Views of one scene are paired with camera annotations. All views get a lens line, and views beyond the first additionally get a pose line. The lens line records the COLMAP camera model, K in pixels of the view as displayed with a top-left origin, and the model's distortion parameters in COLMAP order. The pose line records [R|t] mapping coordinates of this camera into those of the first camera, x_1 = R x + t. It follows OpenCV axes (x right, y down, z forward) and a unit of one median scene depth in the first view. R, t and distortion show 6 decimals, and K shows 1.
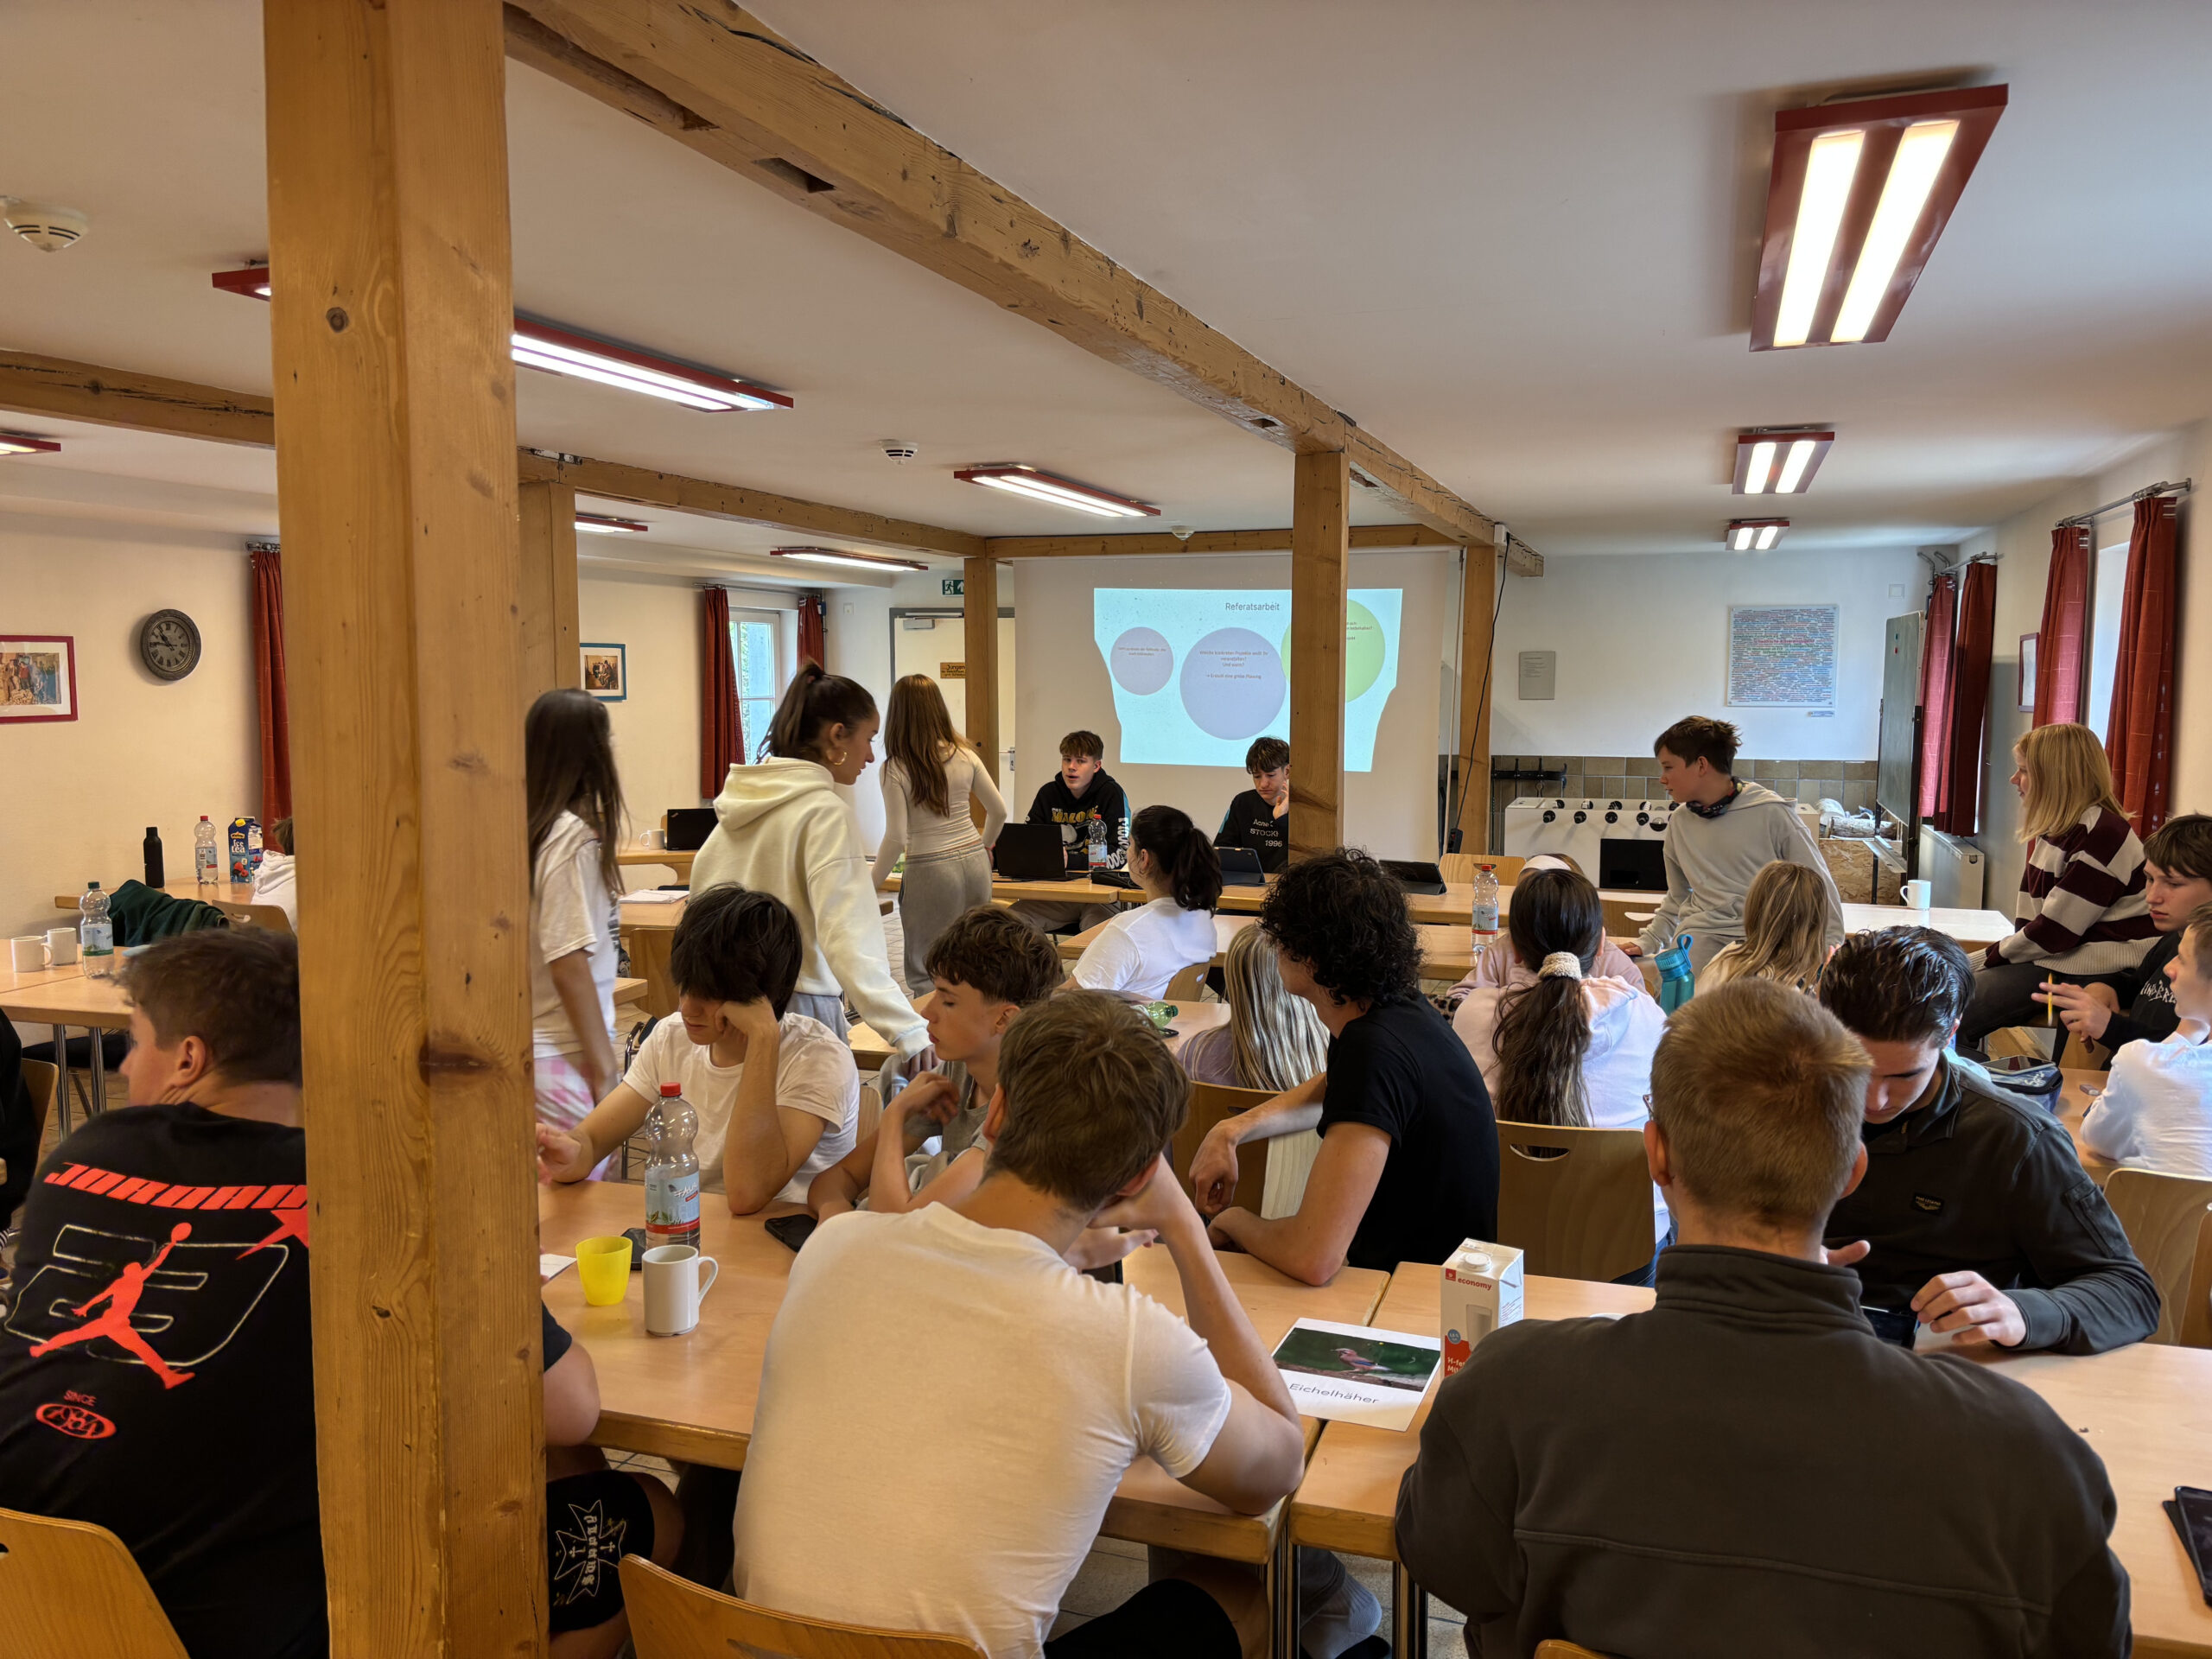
lens RADIAL K [[1647.1, 0, 1106.0], [0, 1647.1, 829.5], [0, 0, 1]] dist [0.070460, -0.085011]
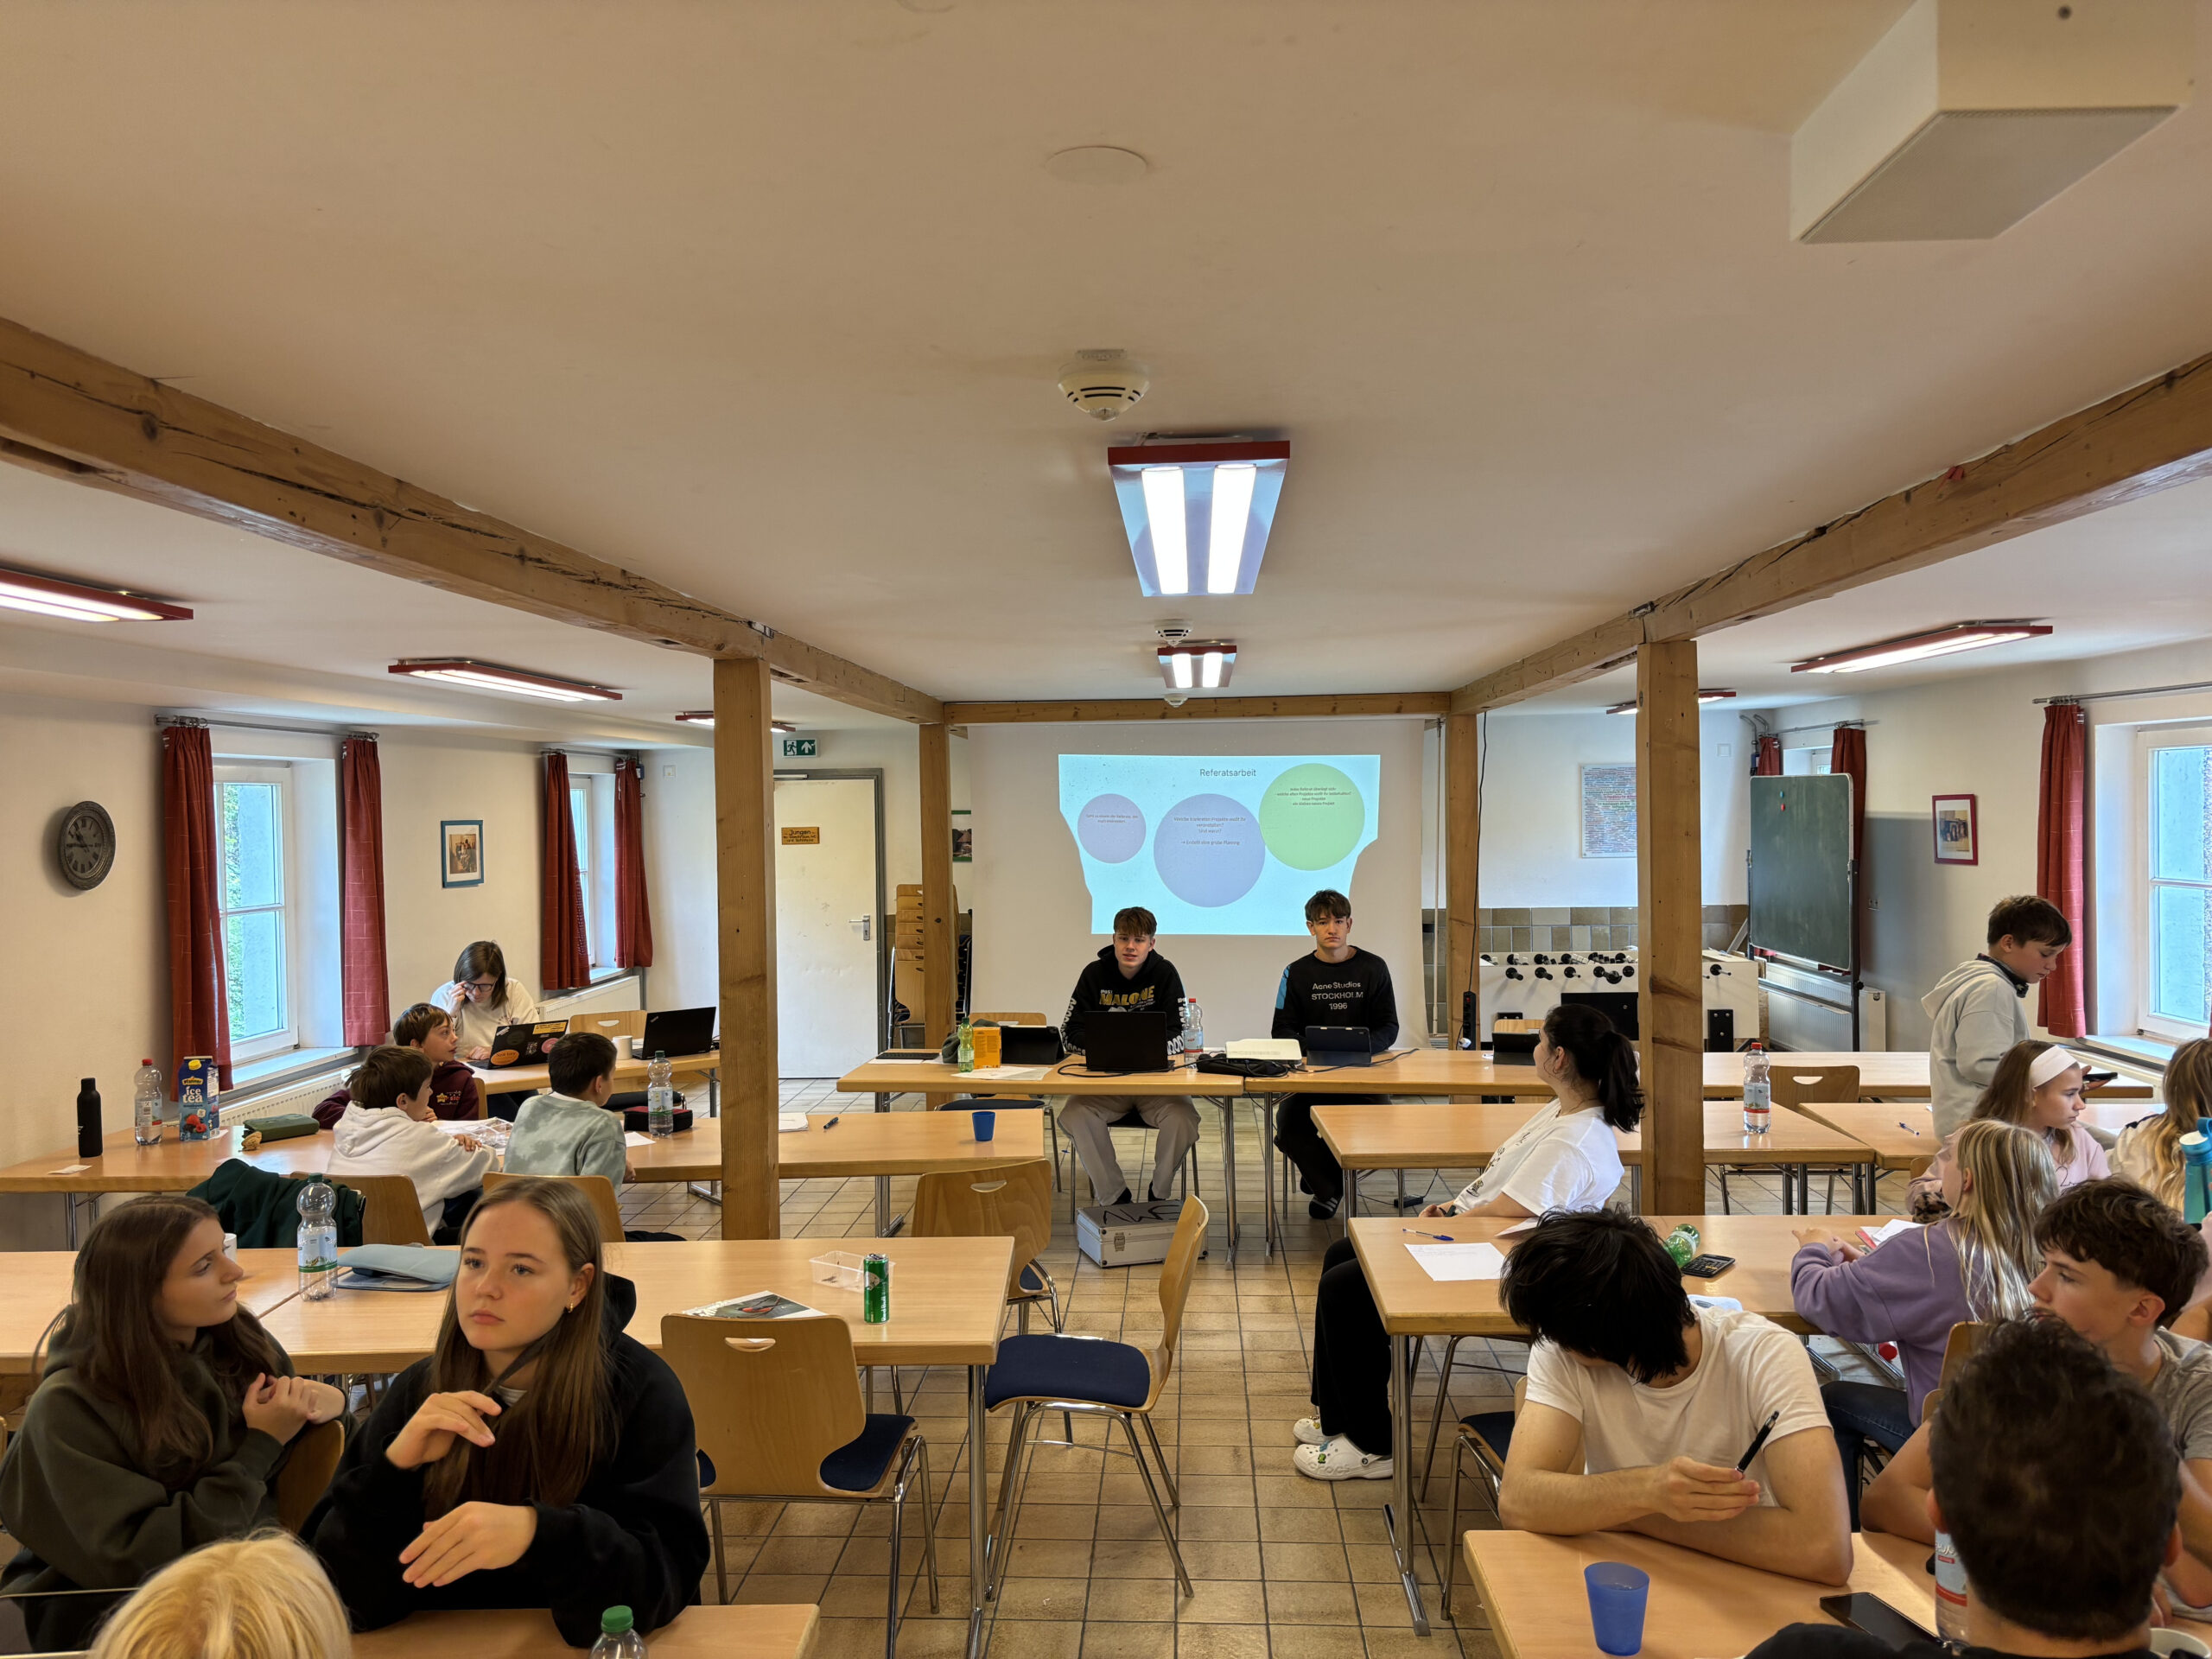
lens RADIAL K [[1647.1, 0, 1106.0], [0, 1647.1, 829.5], [0, 0, 1]] dist [0.070460, -0.085011]
pose [[0.959644, -0.021030, 0.280431, -0.294207], [0.044451, 0.996007, -0.077419, -0.032267], [-0.277683, 0.086760, 0.956747, 0.092416]]
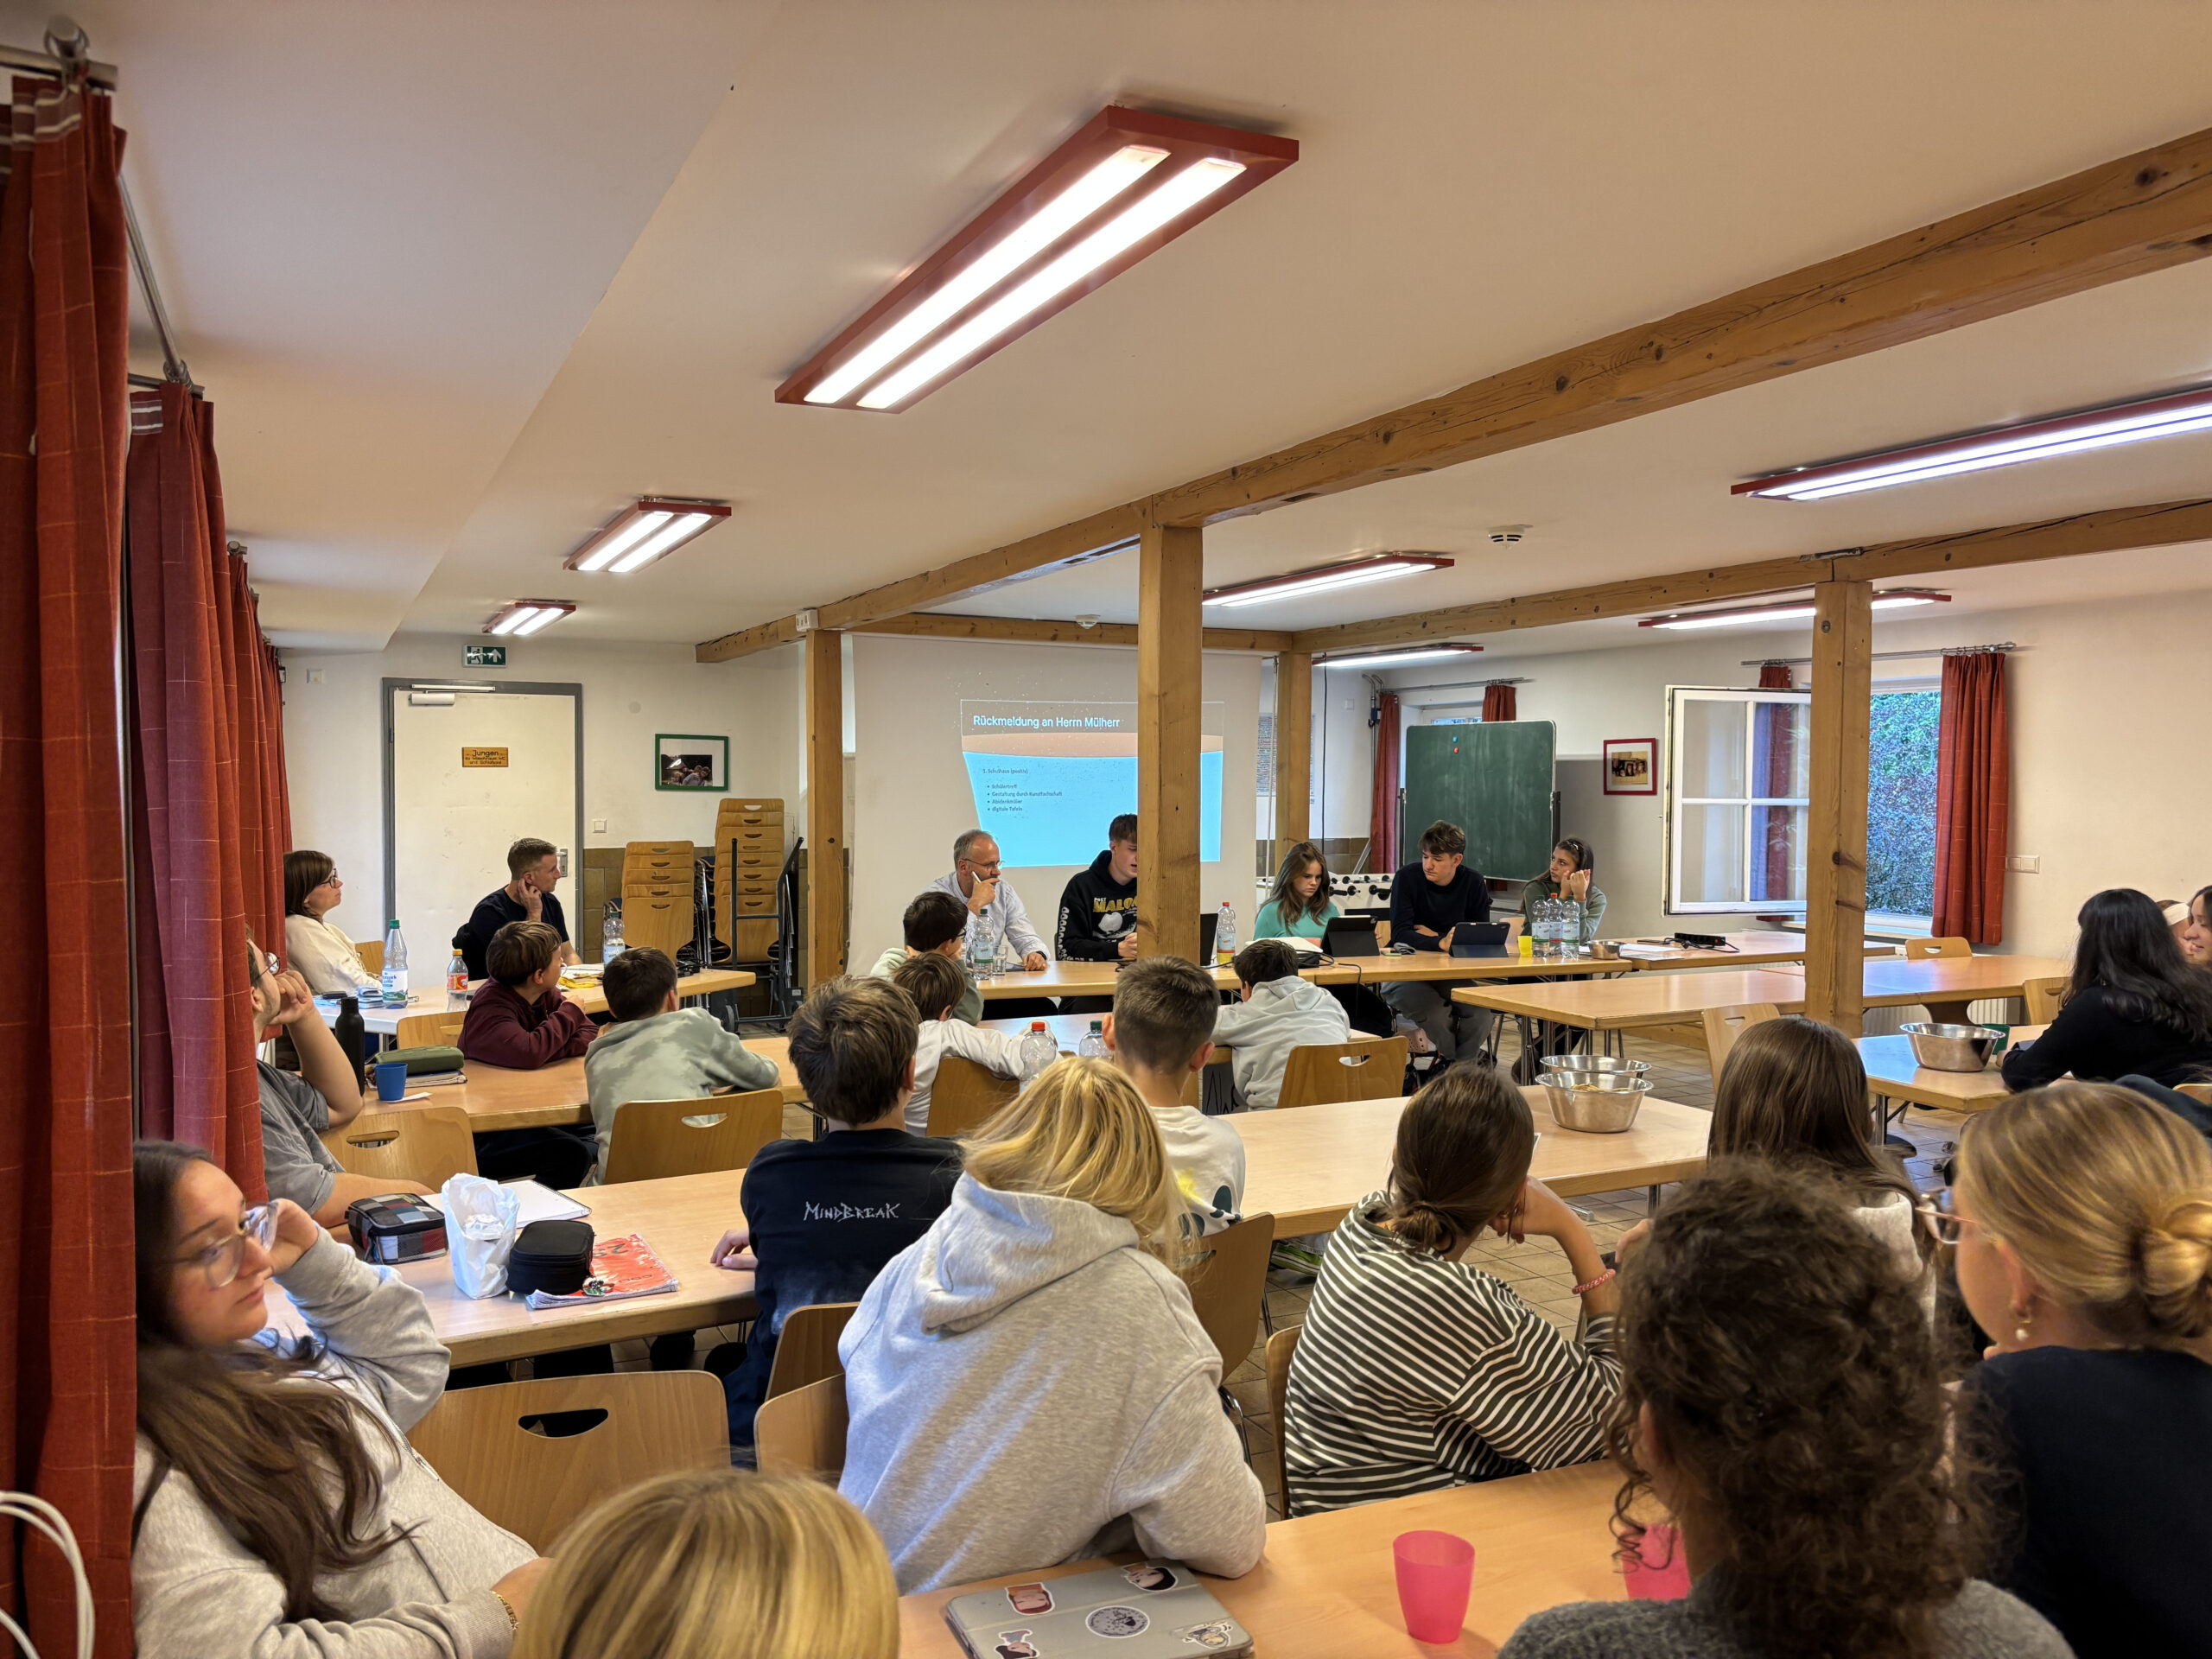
lens RADIAL K [[1647.1, 0, 1106.0], [0, 1647.1, 829.5], [0, 0, 1]] dist [0.070460, -0.085011]
pose [[0.704595, -0.020098, 0.709325, -0.718265], [0.063871, 0.997338, -0.035186, -0.021069], [-0.706730, 0.070097, 0.704002, 0.333421]]
